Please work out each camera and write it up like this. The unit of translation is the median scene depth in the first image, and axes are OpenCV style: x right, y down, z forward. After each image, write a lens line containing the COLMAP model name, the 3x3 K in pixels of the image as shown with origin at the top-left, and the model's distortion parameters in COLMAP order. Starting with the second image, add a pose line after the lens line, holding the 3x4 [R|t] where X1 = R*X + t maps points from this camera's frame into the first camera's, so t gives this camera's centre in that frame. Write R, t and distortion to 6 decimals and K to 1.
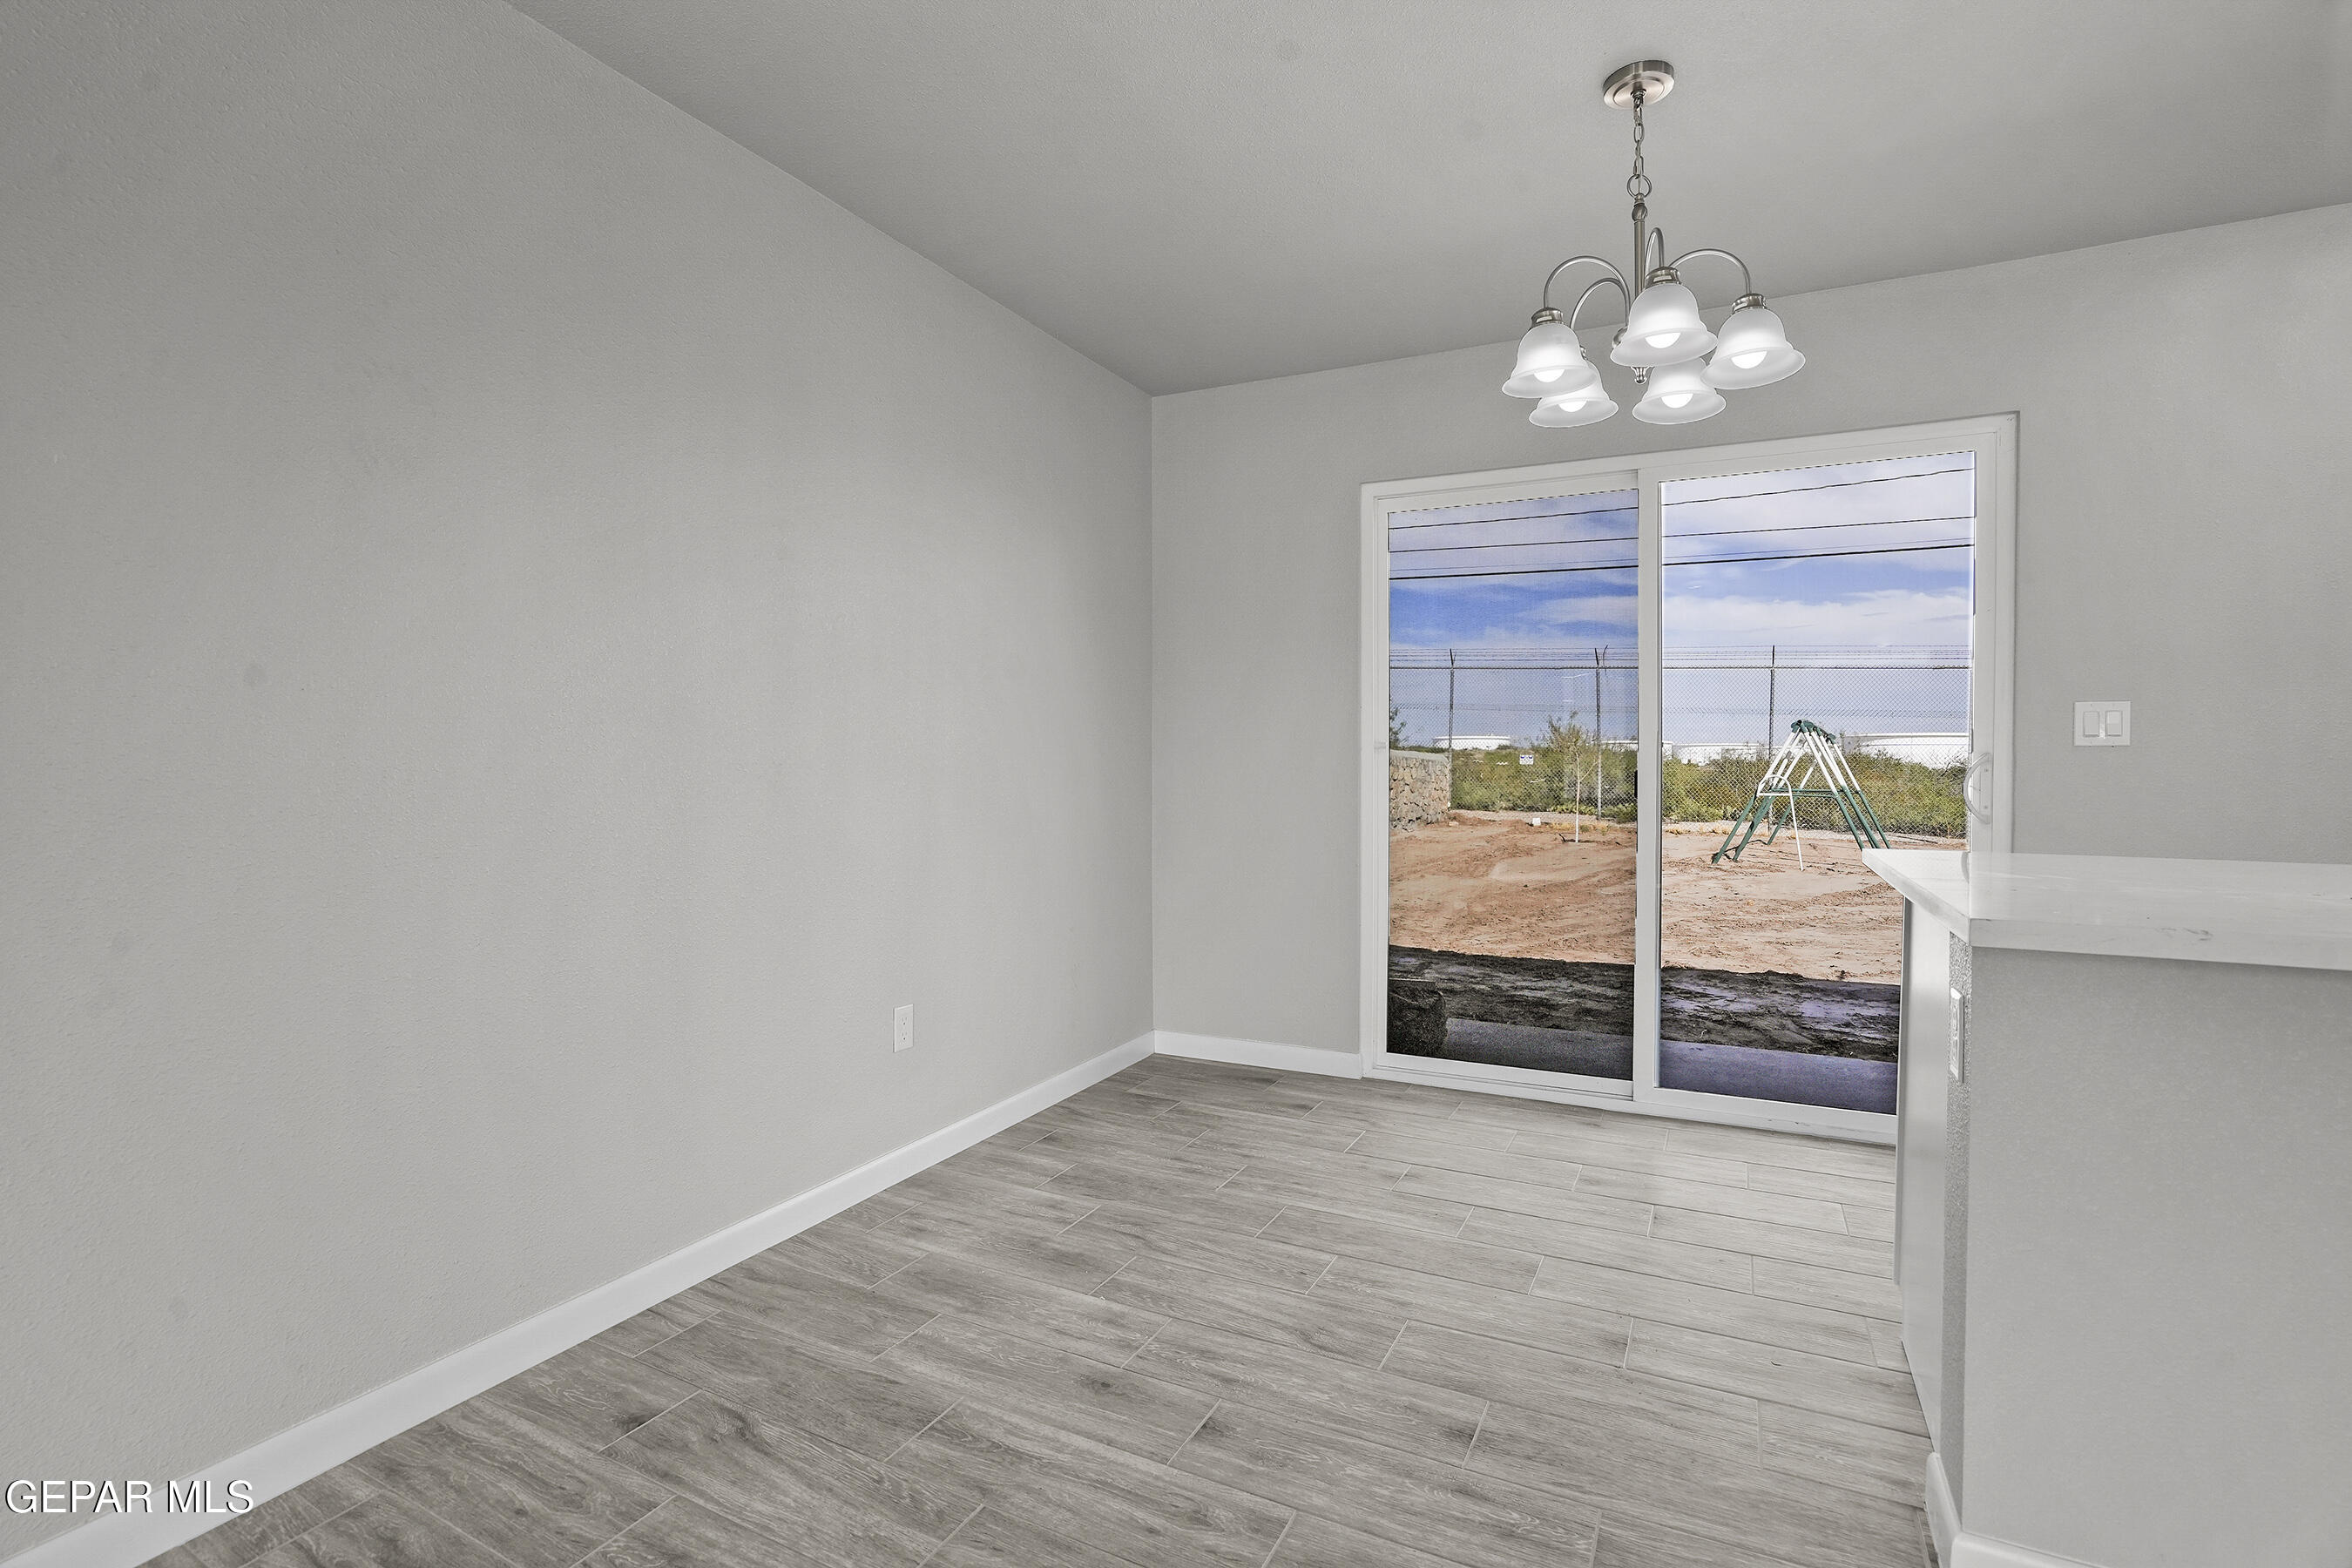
lens RADIAL K [[1095.1, 0, 1156.2], [0, 1095.1, 786.6], [0, 0, 1]] dist [-0.039181, 0.011875]
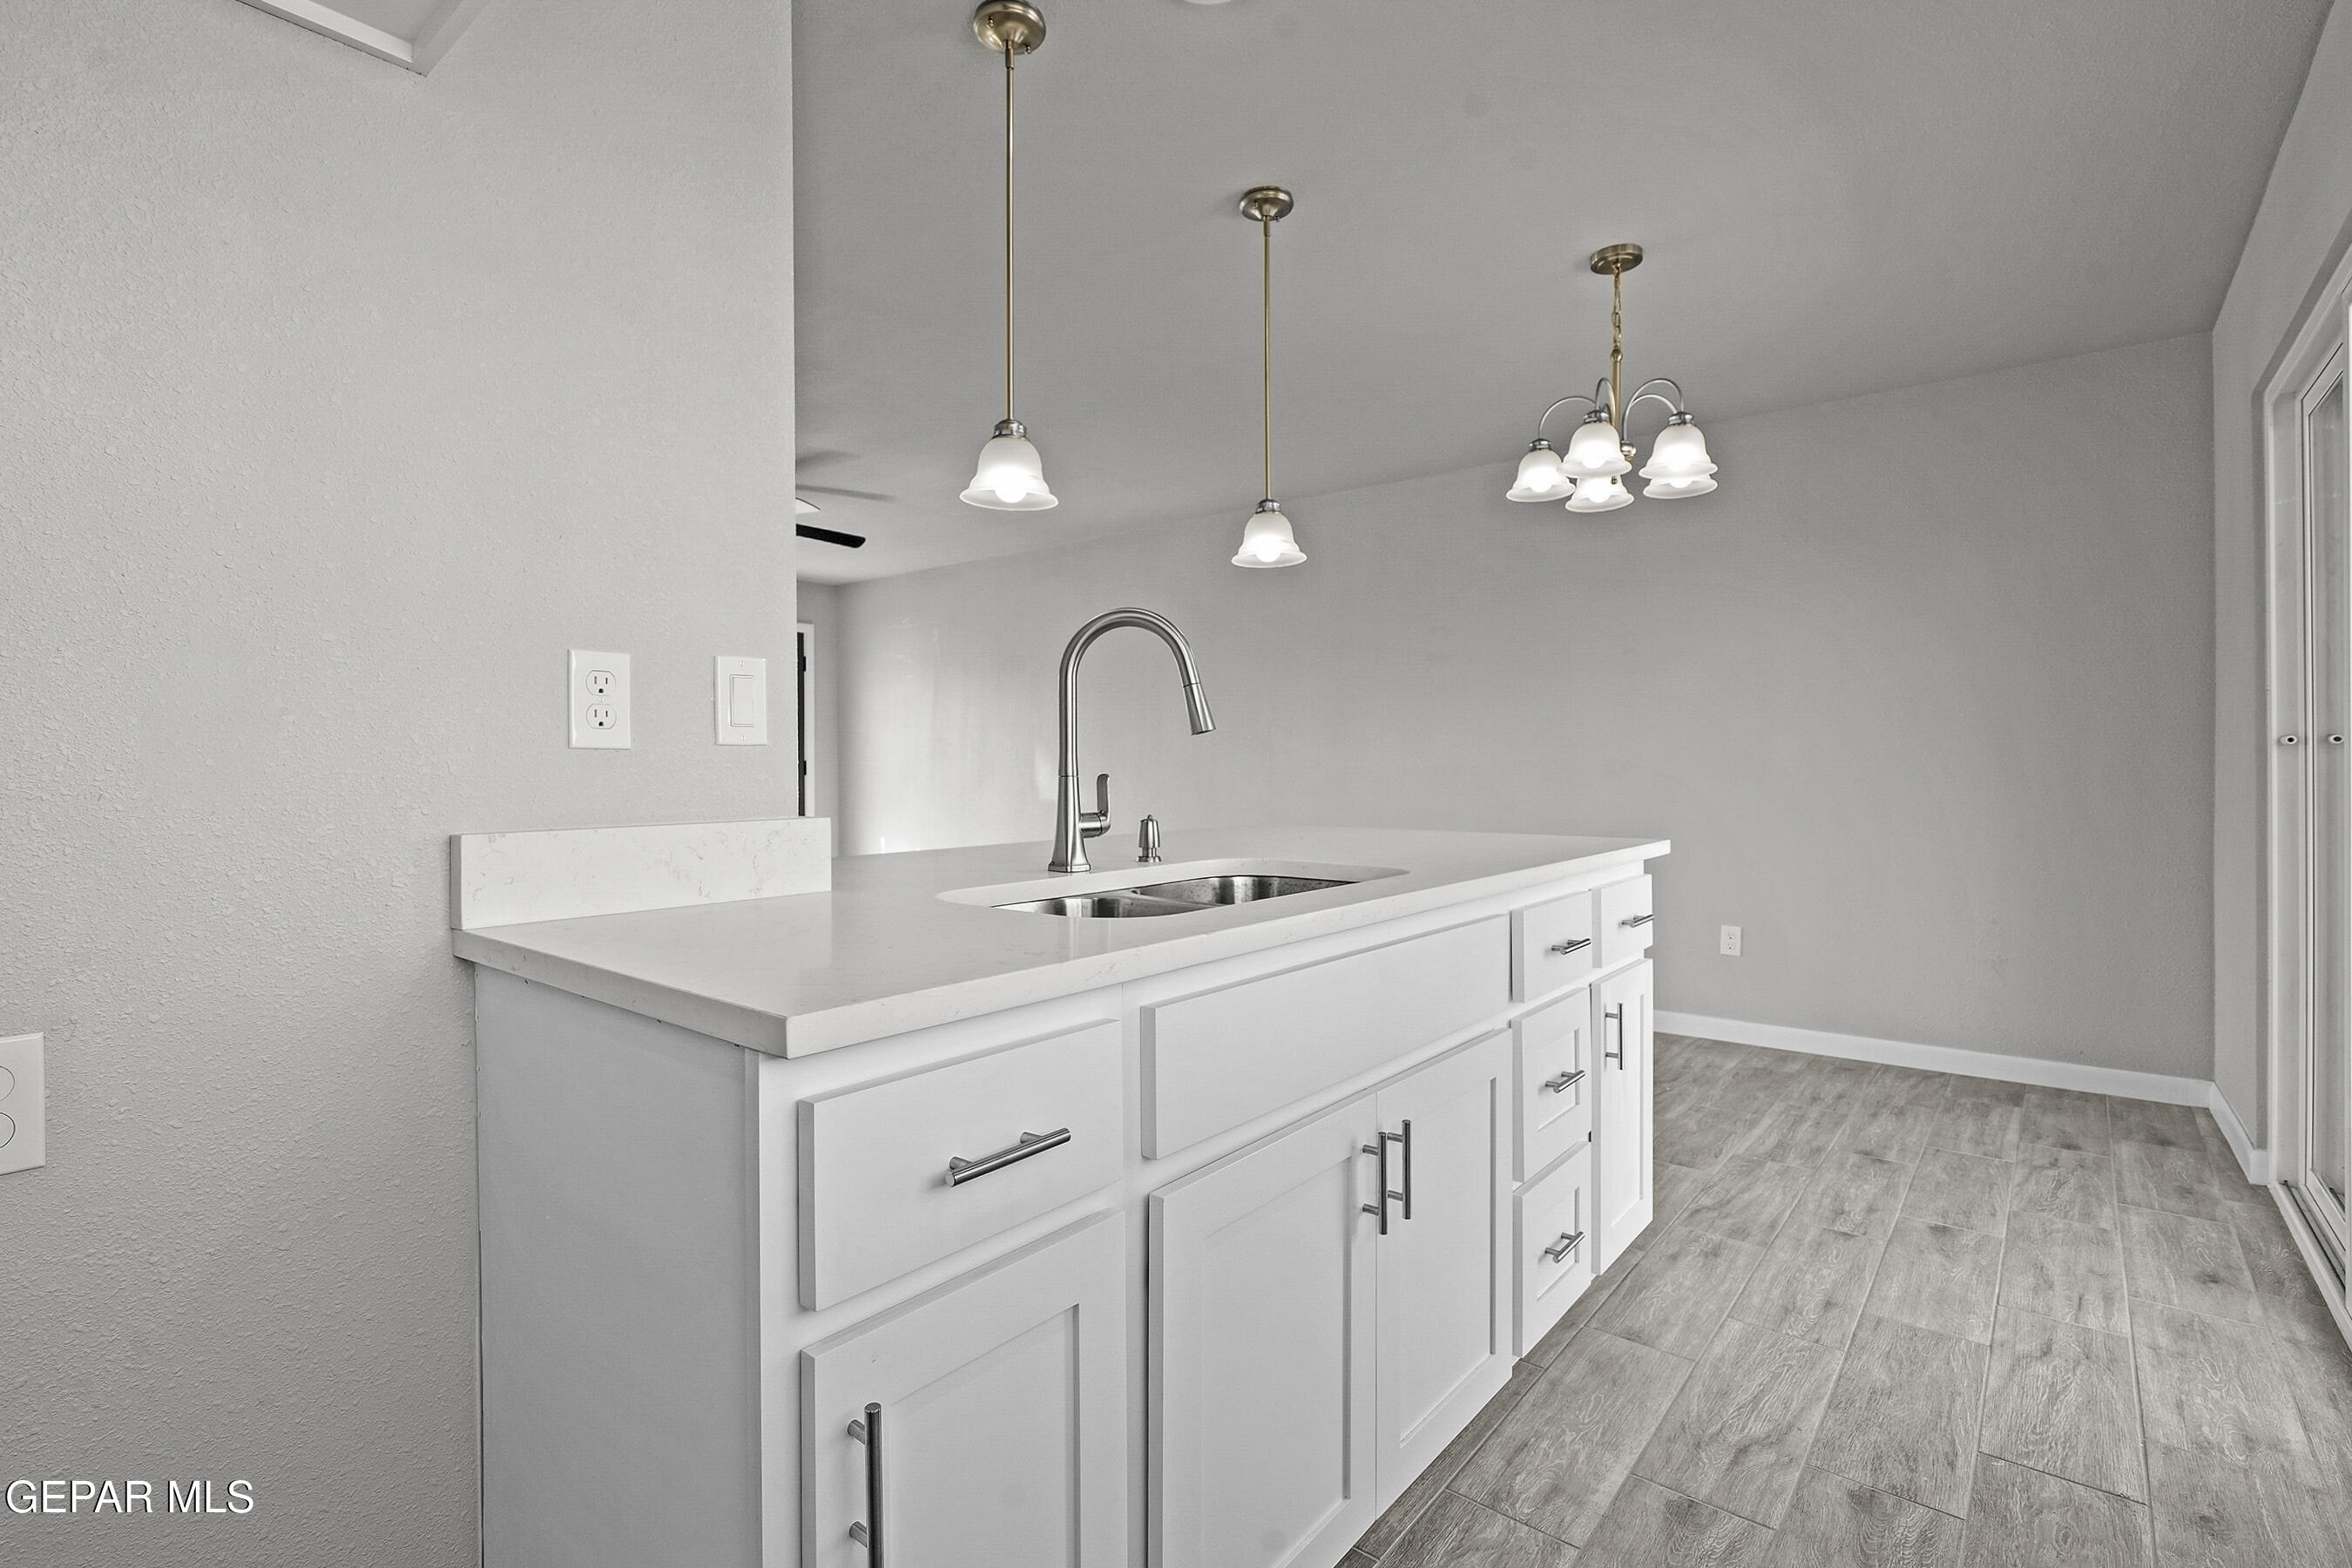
lens RADIAL K [[1095.1, 0, 1177.0], [0, 1095.1, 782.0], [0, 0, 1]] dist [-0.039181, 0.011875]
pose [[-0.190613, 0.019238, -0.981477, 1.249433], [-0.013899, 0.999655, 0.022294, -0.010673], [0.981567, 0.017891, -0.190280, 0.505186]]
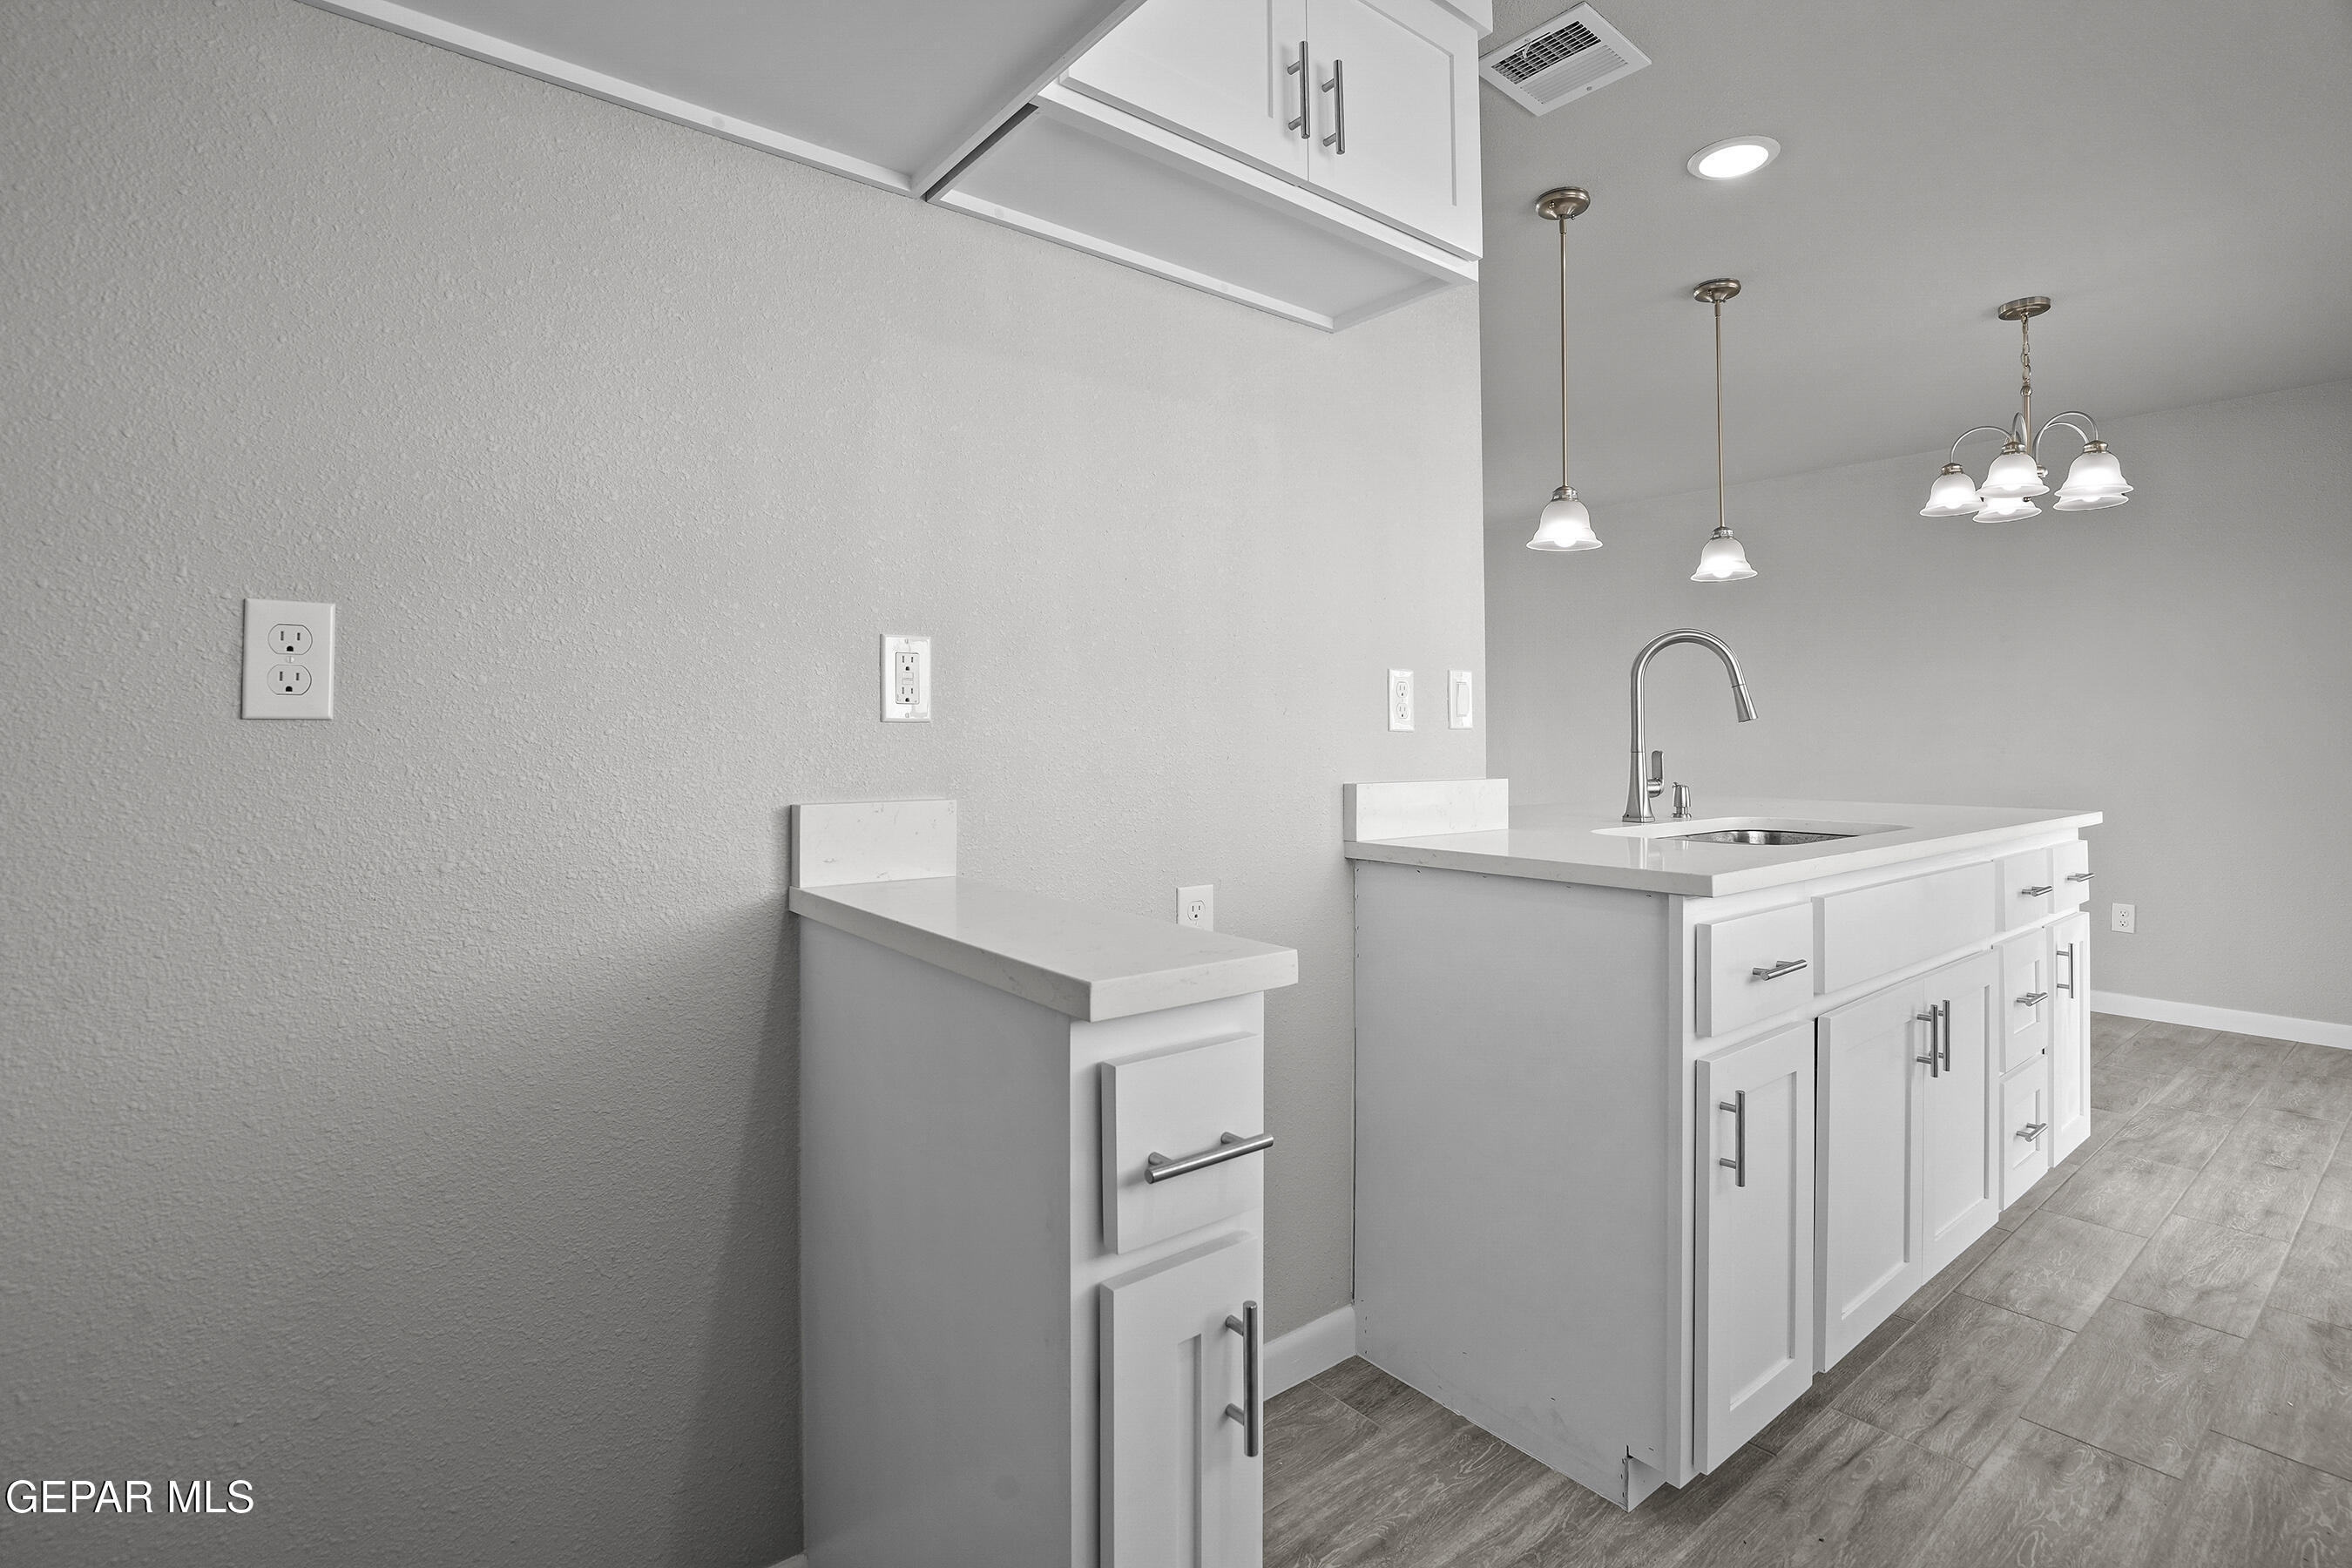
lens RADIAL K [[1095.1, 0, 1193.8], [0, 1095.1, 759.4], [0, 0, 1]] dist [-0.039181, 0.011875]
pose [[-0.383254, 0.008025, -0.923608, 1.532597], [-0.017727, 0.999714, 0.016043, -0.002798], [0.923473, 0.022522, -0.383003, 0.348111]]
